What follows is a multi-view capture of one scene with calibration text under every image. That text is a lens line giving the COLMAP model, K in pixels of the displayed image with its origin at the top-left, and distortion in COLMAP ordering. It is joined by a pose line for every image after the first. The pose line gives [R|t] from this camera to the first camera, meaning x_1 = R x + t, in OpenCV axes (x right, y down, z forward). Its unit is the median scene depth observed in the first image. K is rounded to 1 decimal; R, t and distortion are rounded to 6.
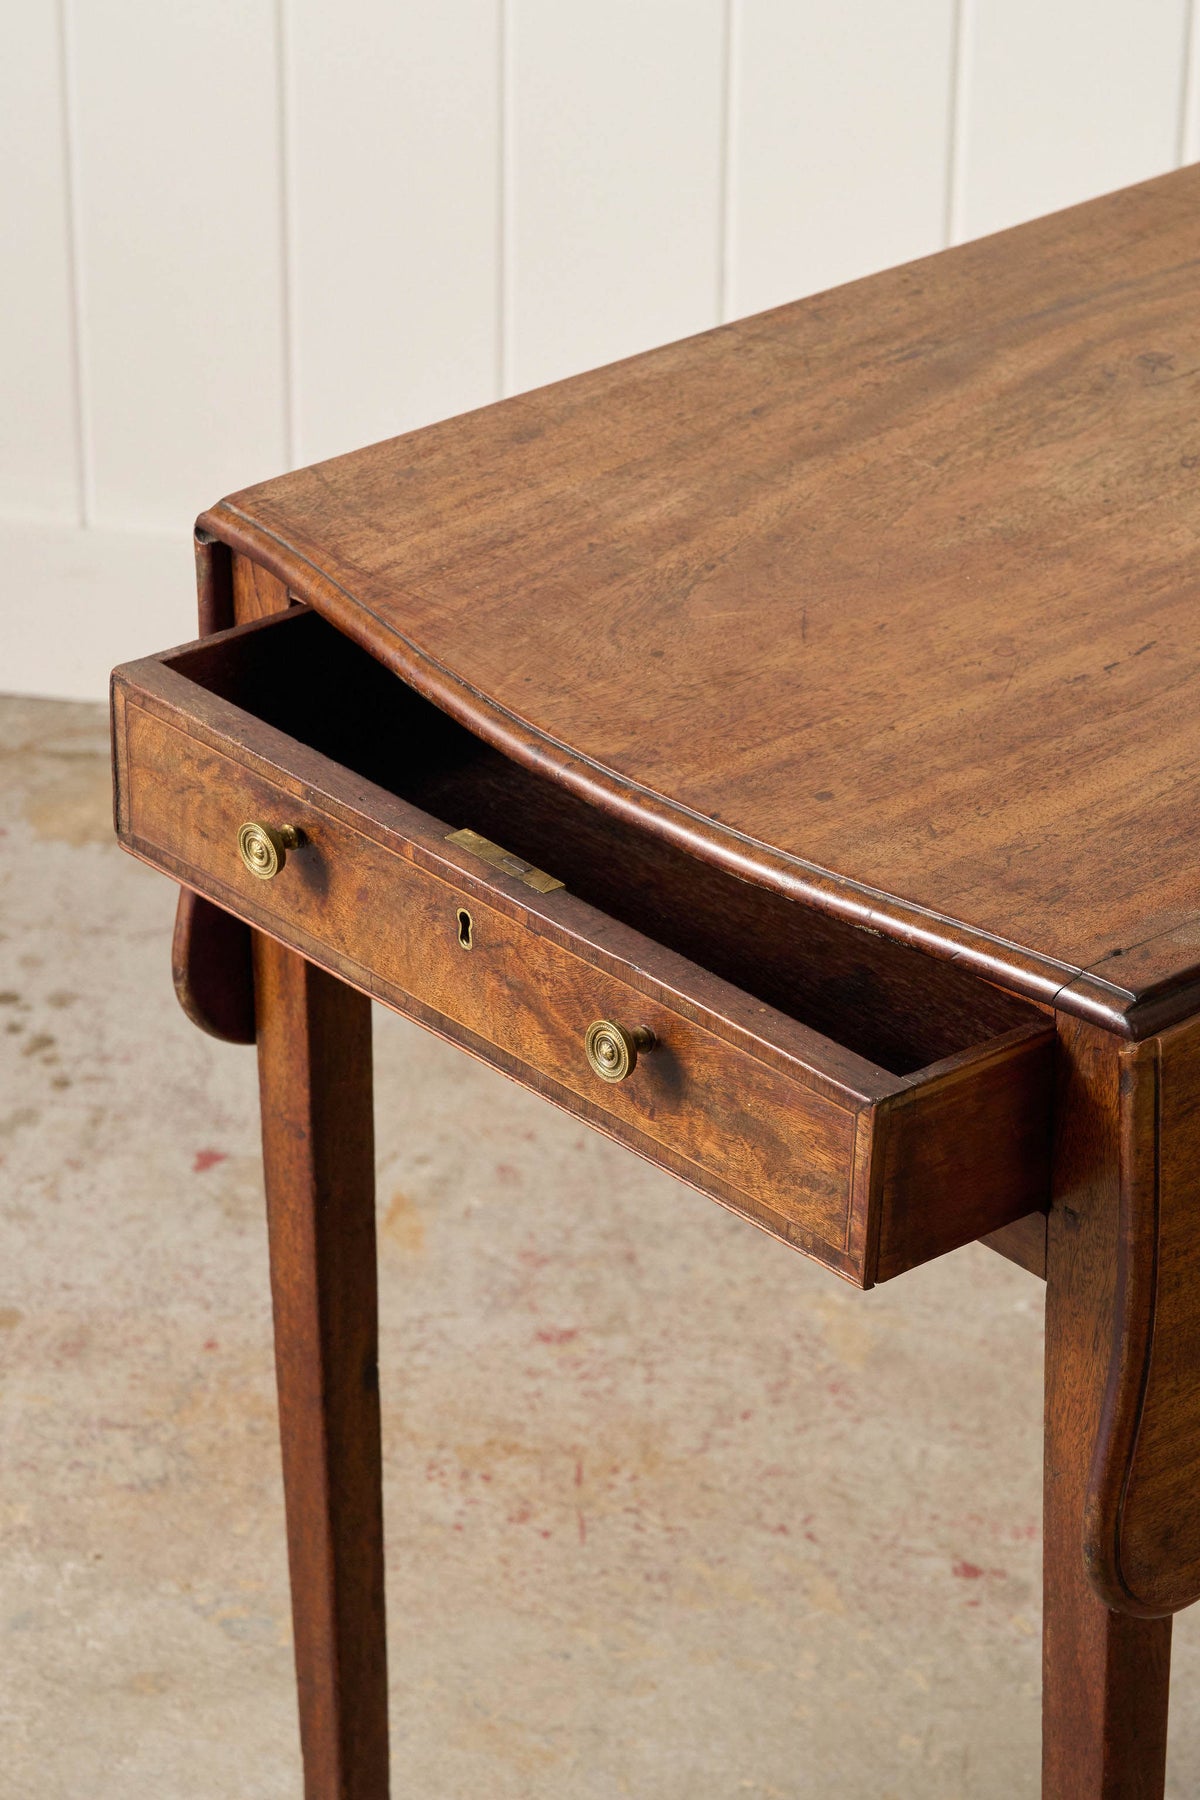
lens RADIAL K [[5350.1, 0, 600.0], [0, 5350.1, 900.0], [0, 0, 1]] dist [0.020444, -0.106789]
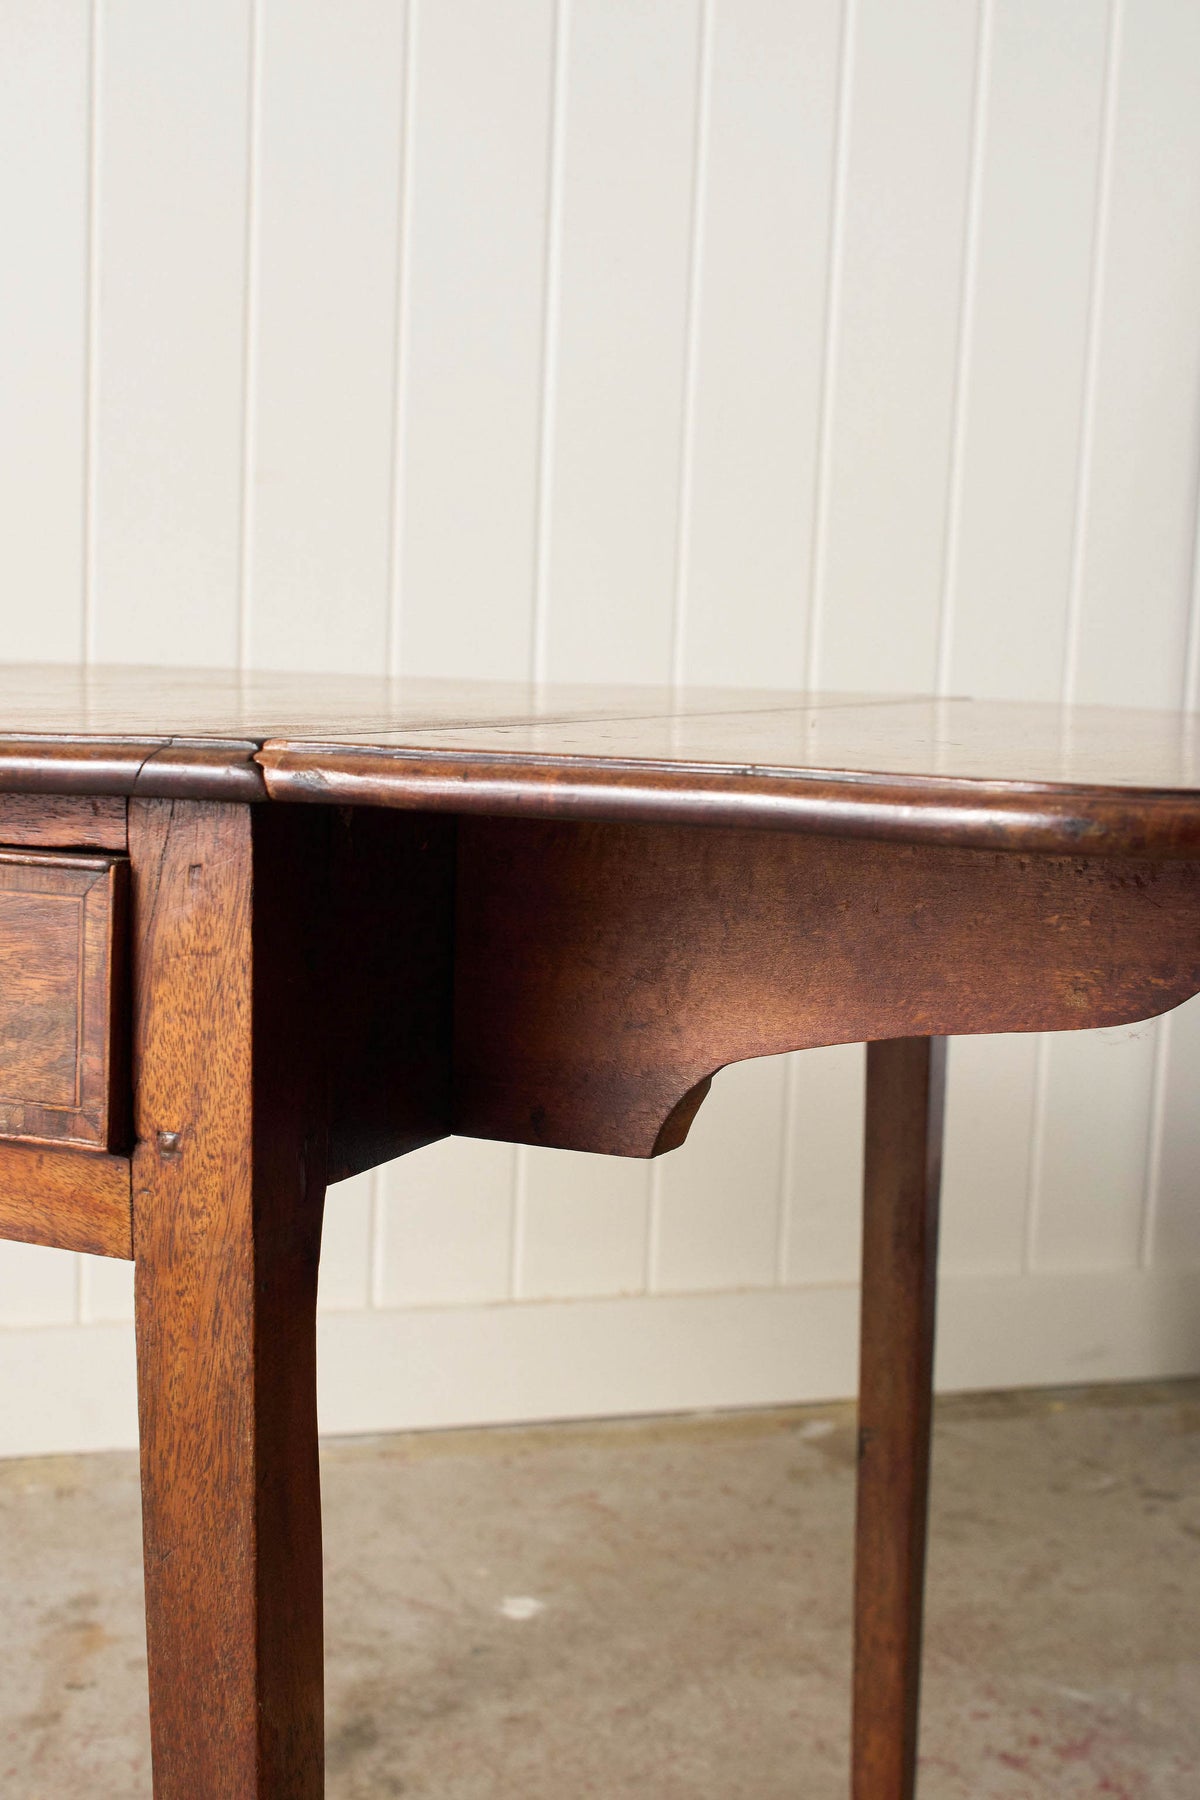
lens RADIAL K [[2230.8, 0, 574.2], [0, 2230.8, 902.8], [0, 0, 1]] dist [-0.002784, 0.024075]
pose [[0.900225, -0.033822, 0.434109, 0.004979], [0.196411, 0.921330, -0.335521, 0.114626], [-0.388610, 0.387308, 0.836047, 0.569006]]
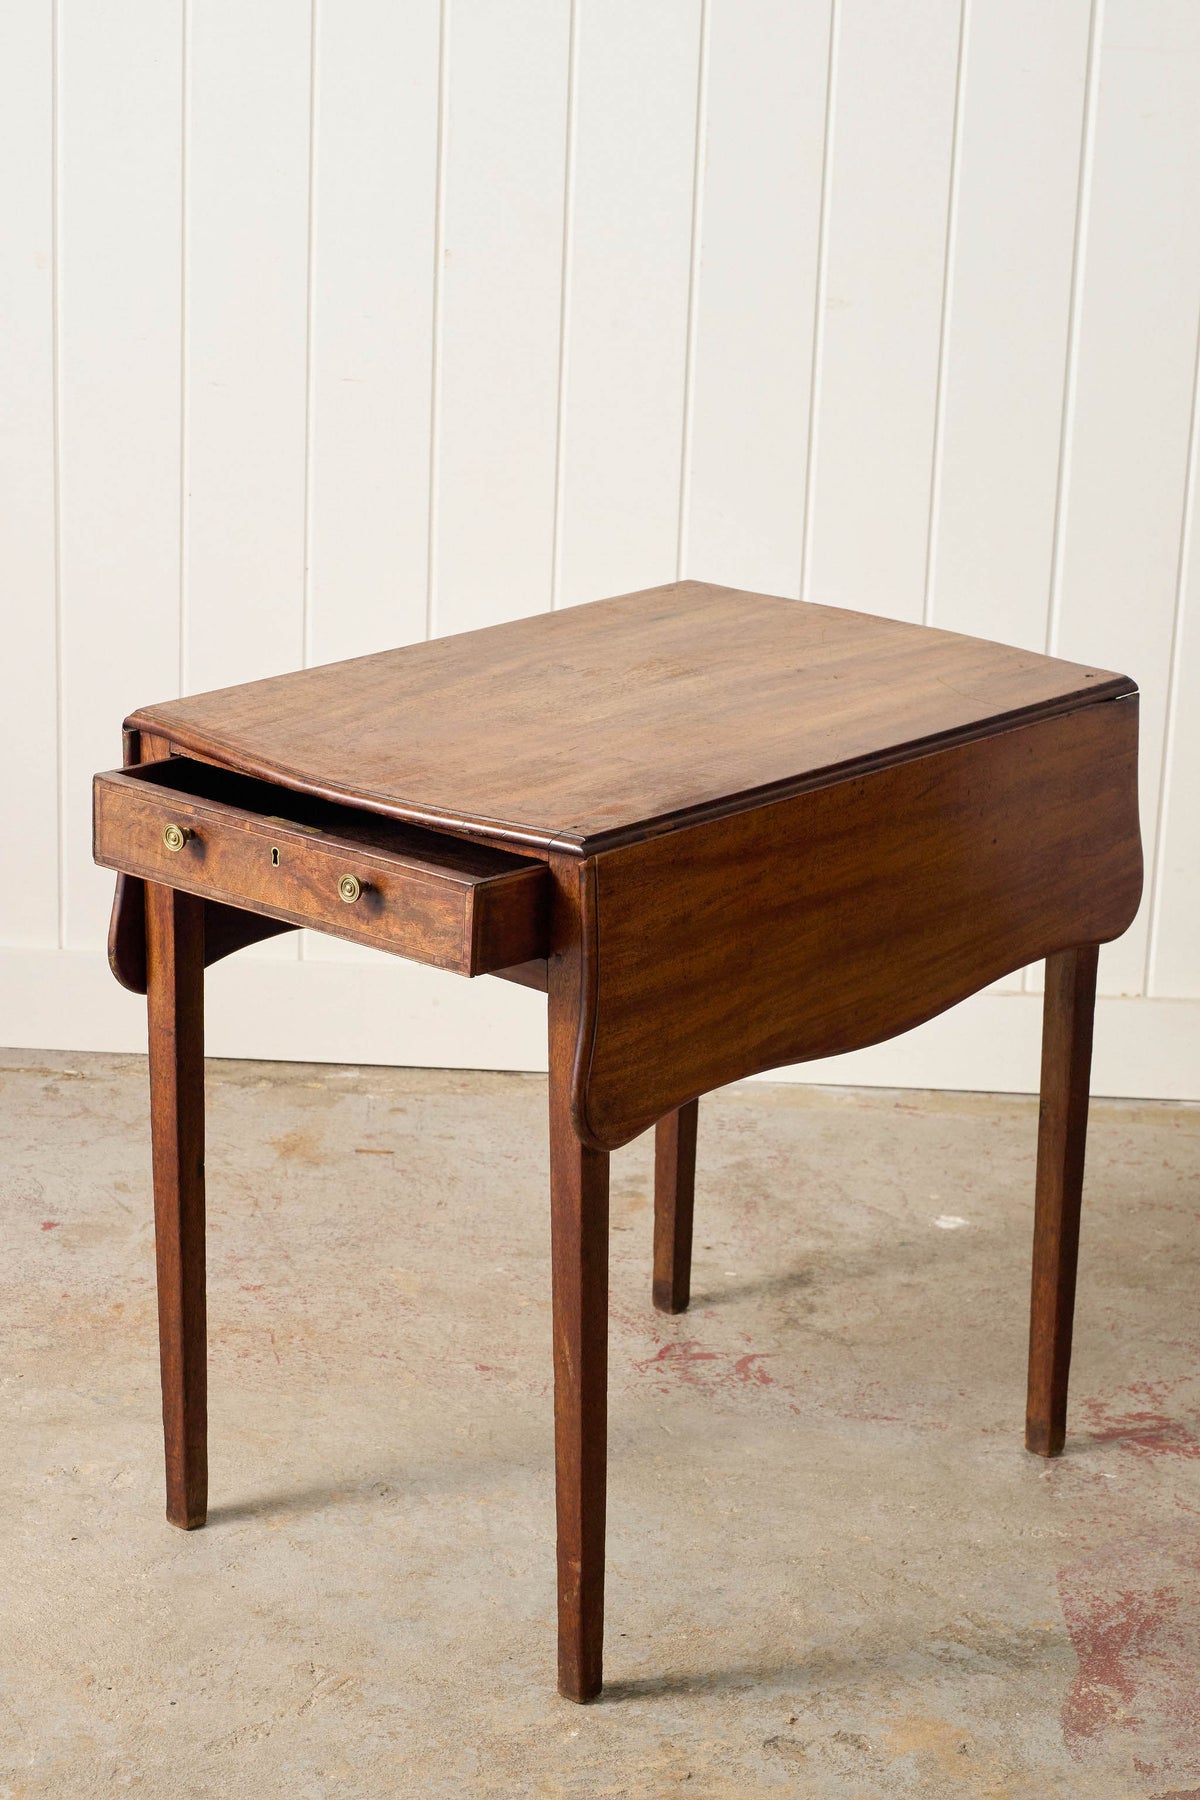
lens RADIAL K [[4152.3, 0, 599.7], [0, 4152.3, 935.5], [0, 0, 1]] dist [0.006080, 0.164459]
pose [[0.990033, -0.021237, 0.139224, -0.109413], [0.048179, 0.979991, -0.193123, 0.310087], [-0.132337, 0.197906, 0.971247, -0.553555]]
